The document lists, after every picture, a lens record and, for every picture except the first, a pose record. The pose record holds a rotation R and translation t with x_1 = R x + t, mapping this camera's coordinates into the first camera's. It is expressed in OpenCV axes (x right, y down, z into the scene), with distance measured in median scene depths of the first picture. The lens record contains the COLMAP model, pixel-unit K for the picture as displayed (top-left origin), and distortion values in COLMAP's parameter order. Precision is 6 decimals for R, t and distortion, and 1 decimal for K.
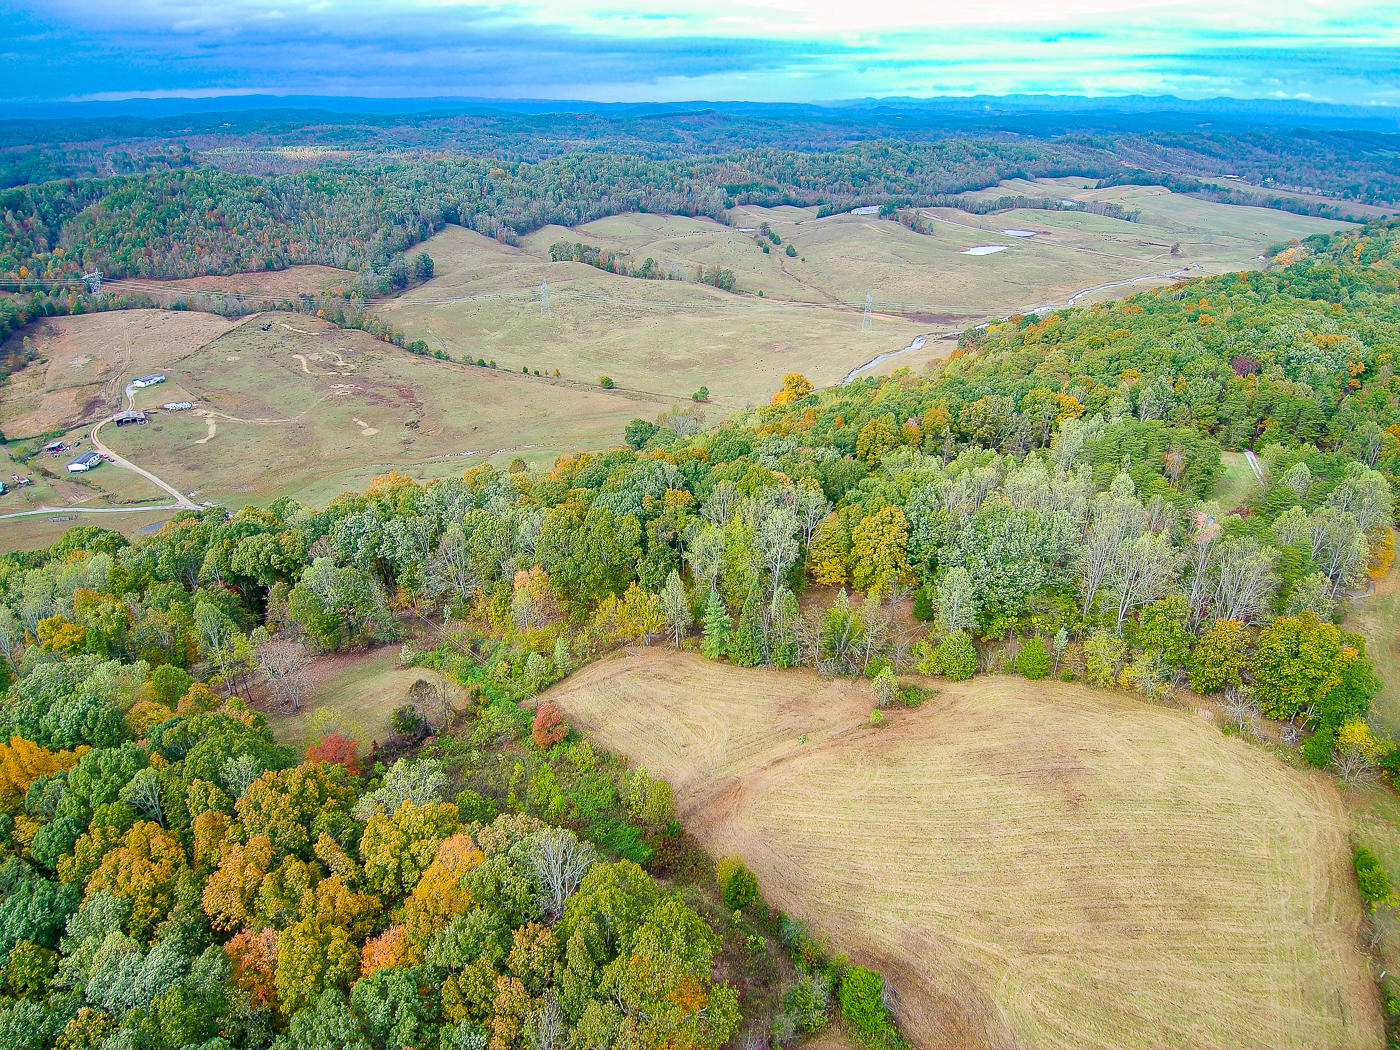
lens RADIAL K [[840.1, 0, 699.7], [0, 840.1, 539.9], [0, 0, 1]] dist [0.065591, -0.089869]
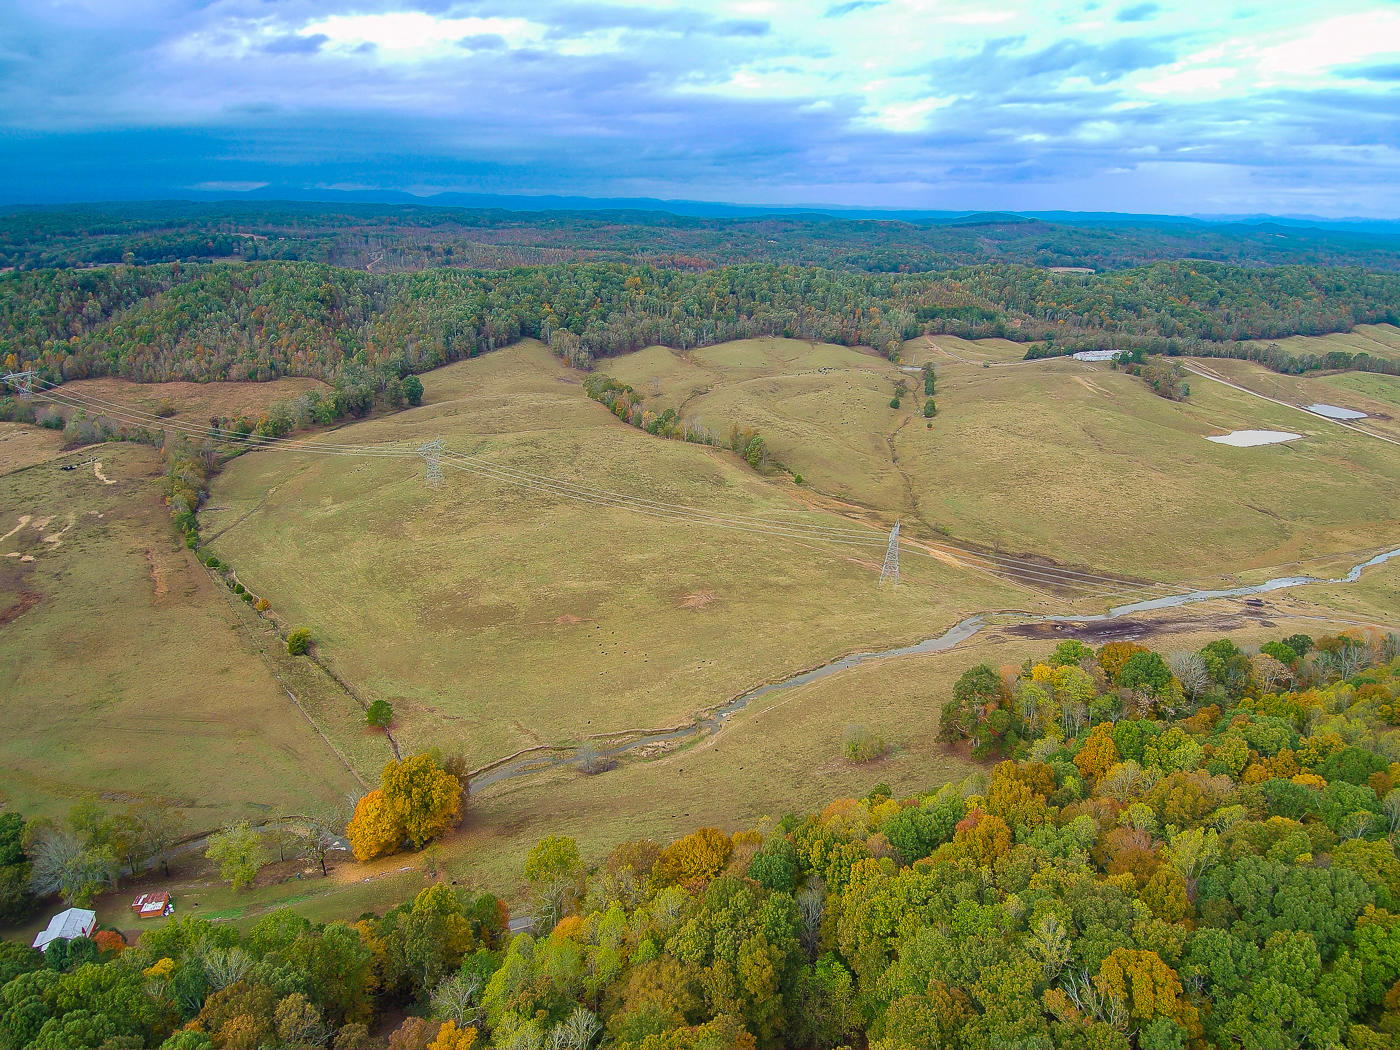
lens RADIAL K [[840.1, 0, 694.3], [0, 840.1, 533.3], [0, 0, 1]] dist [0.065591, -0.089869]
pose [[0.924590, 0.153459, -0.348688, 0.159228], [-0.191091, 0.978625, -0.076005, -0.125485], [0.329571, 0.136905, 0.934152, 0.245091]]
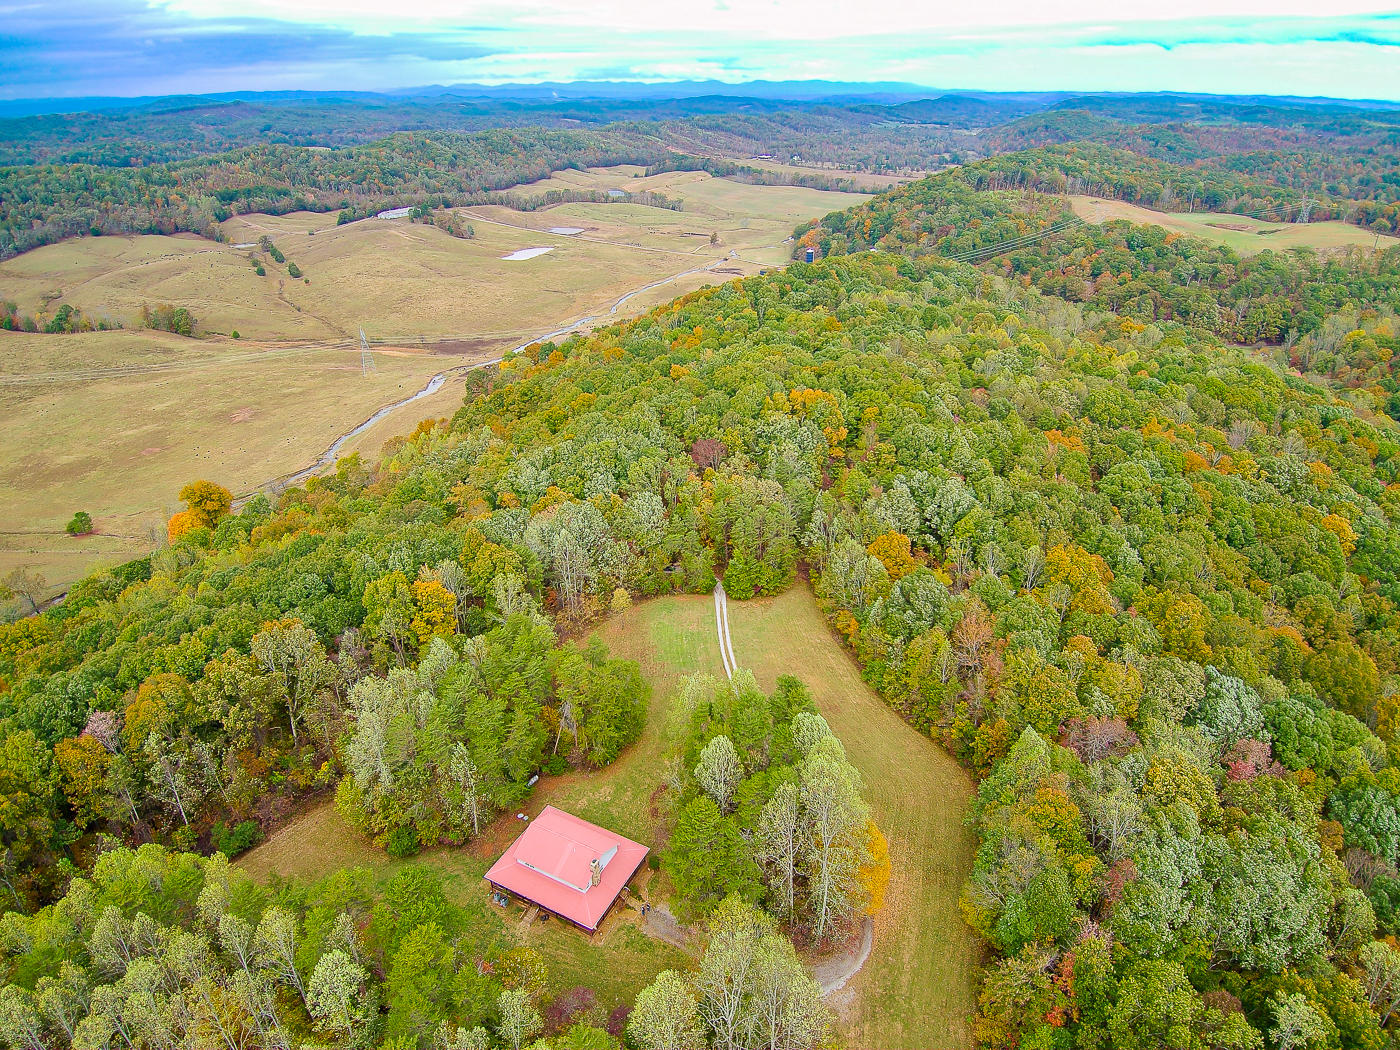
lens RADIAL K [[840.1, 0, 699.5], [0, 840.1, 531.8], [0, 0, 1]] dist [0.065591, -0.089869]
pose [[0.904828, -0.200546, 0.375590, 0.087184], [0.199033, 0.979037, 0.043269, -0.043314], [-0.376394, 0.035604, 0.925776, 0.082635]]
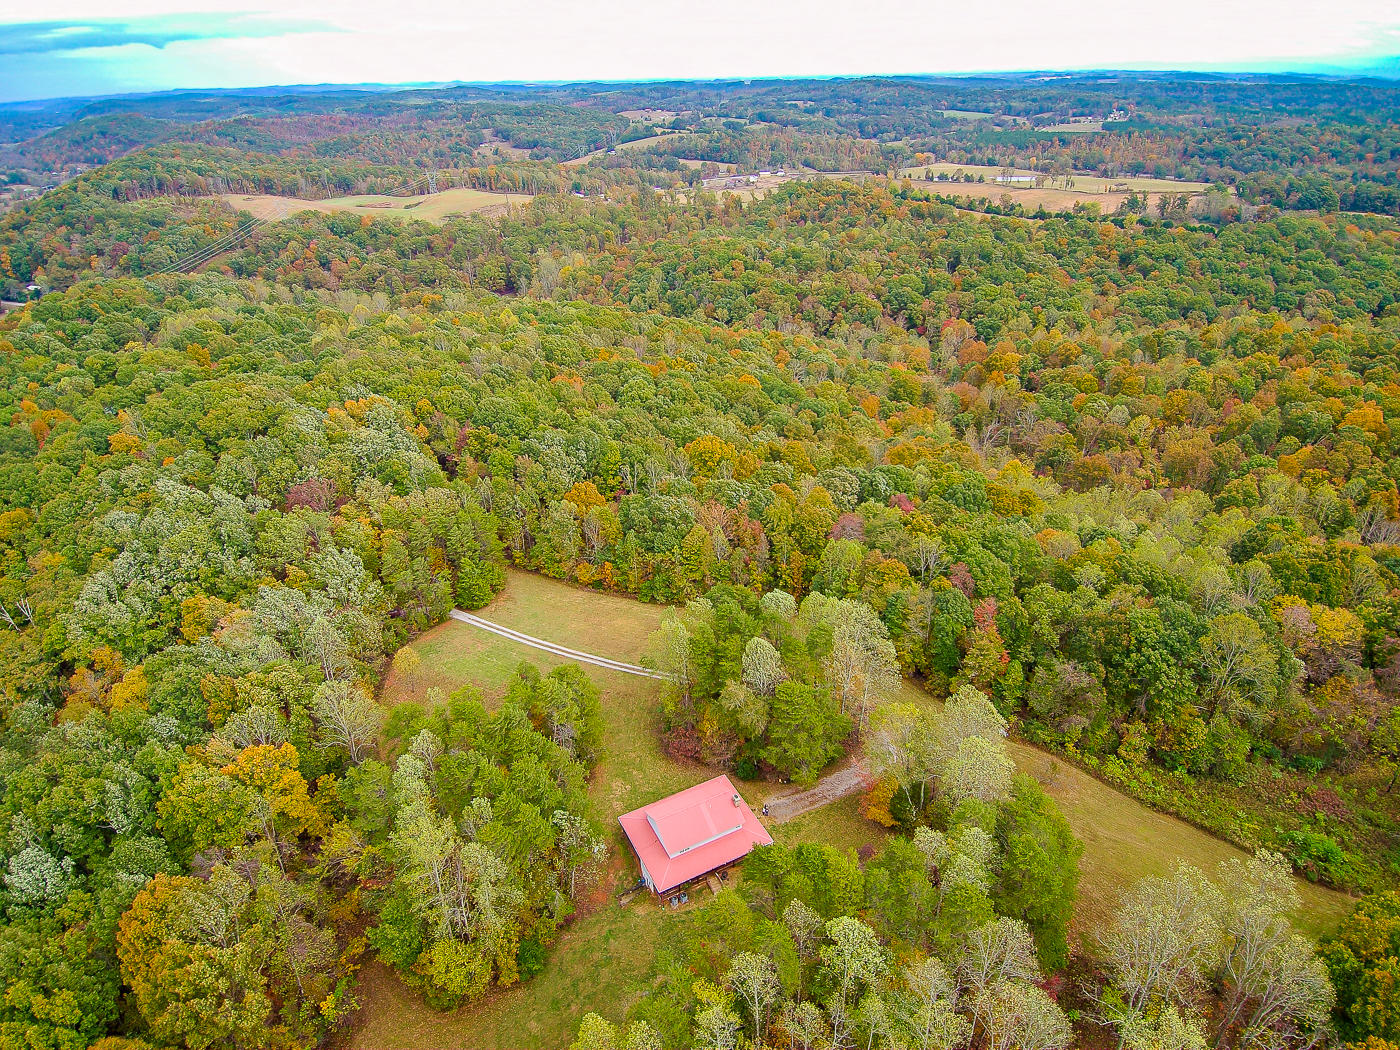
lens RADIAL K [[840.1, 0, 699.4], [0, 840.1, 529.1], [0, 0, 1]] dist [0.065591, -0.089869]
pose [[0.169340, -0.468562, 0.867049, 0.030793], [0.464430, 0.813888, 0.349128, -0.069469], [-0.869269, 0.343563, 0.355438, 0.133082]]
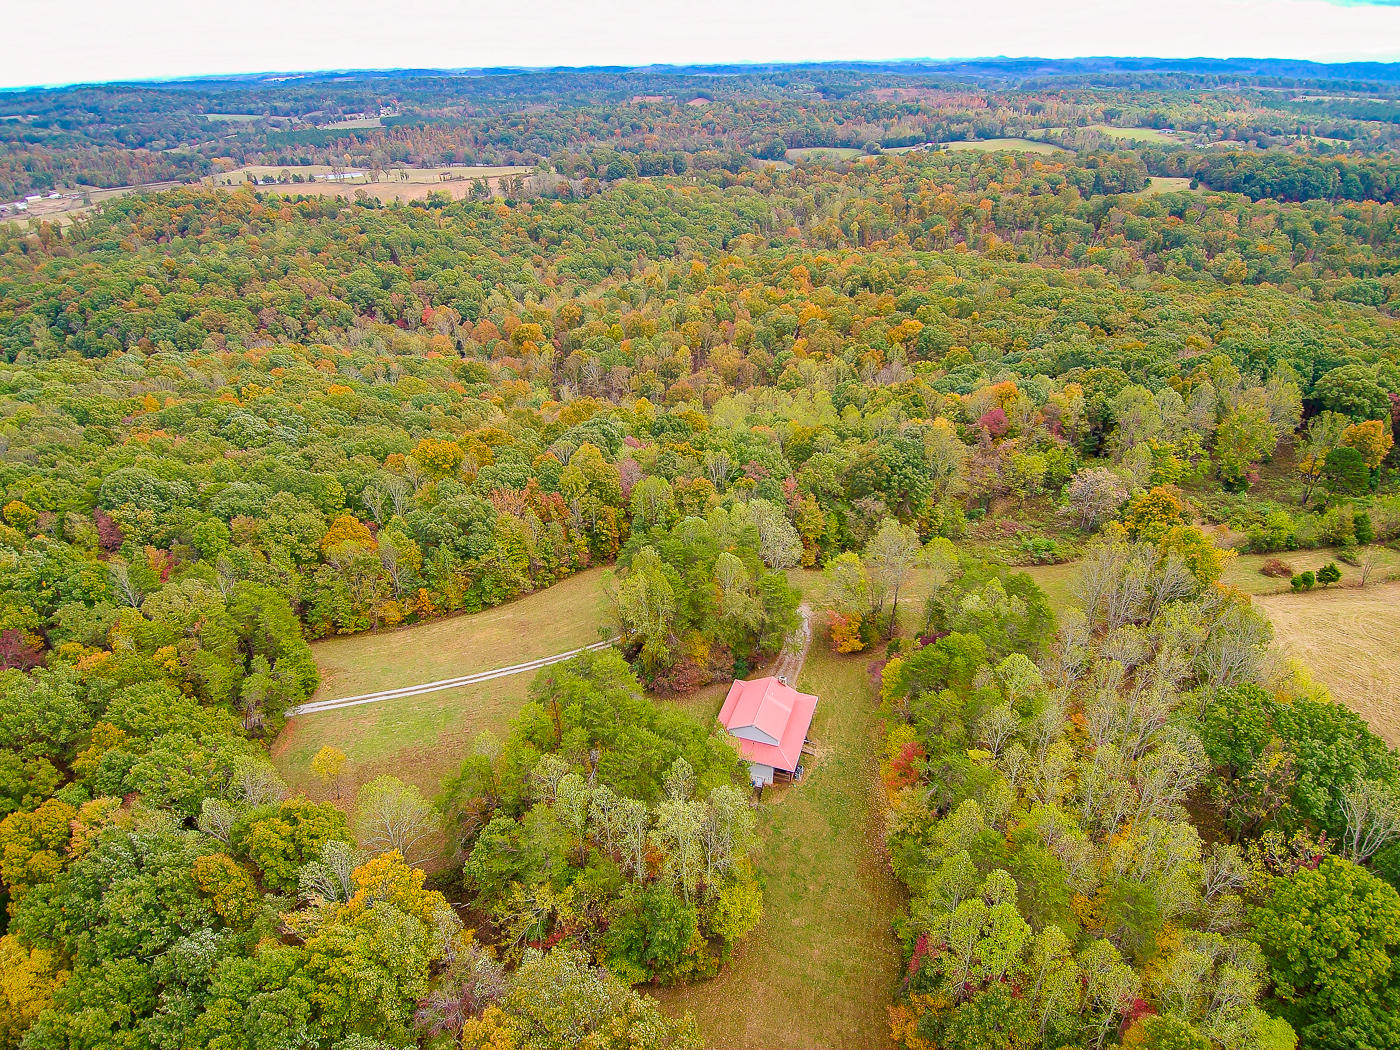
lens RADIAL K [[848.4, 0, 702.6], [0, 848.4, 525.7], [0, 0, 1]] dist [0.038496, -0.064860]
pose [[-0.563895, -0.390194, 0.727854, 0.033450], [0.386949, 0.653778, 0.650265, -0.100539], [-0.729584, 0.648324, -0.217677, 0.197099]]
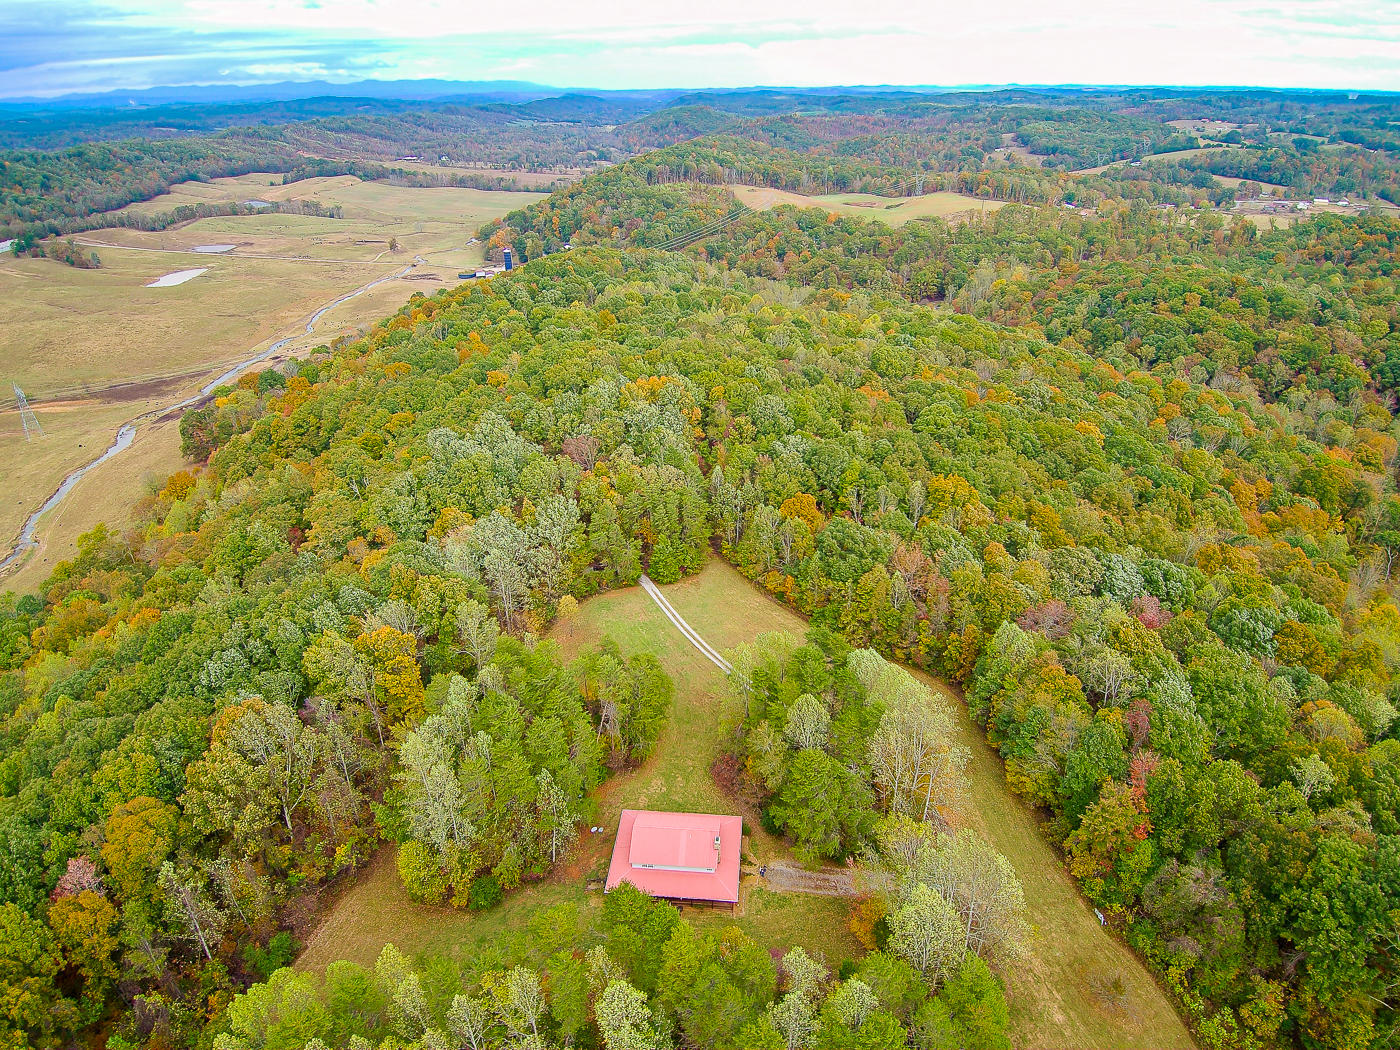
lens RADIAL K [[840.1, 0, 698.7], [0, 840.1, 526.7], [0, 0, 1]] dist [0.065591, -0.089869]
pose [[0.672241, -0.349274, 0.652763, 0.052654], [0.349565, 0.926988, 0.136007, -0.052674], [-0.652607, 0.136754, 0.745253, 0.099915]]
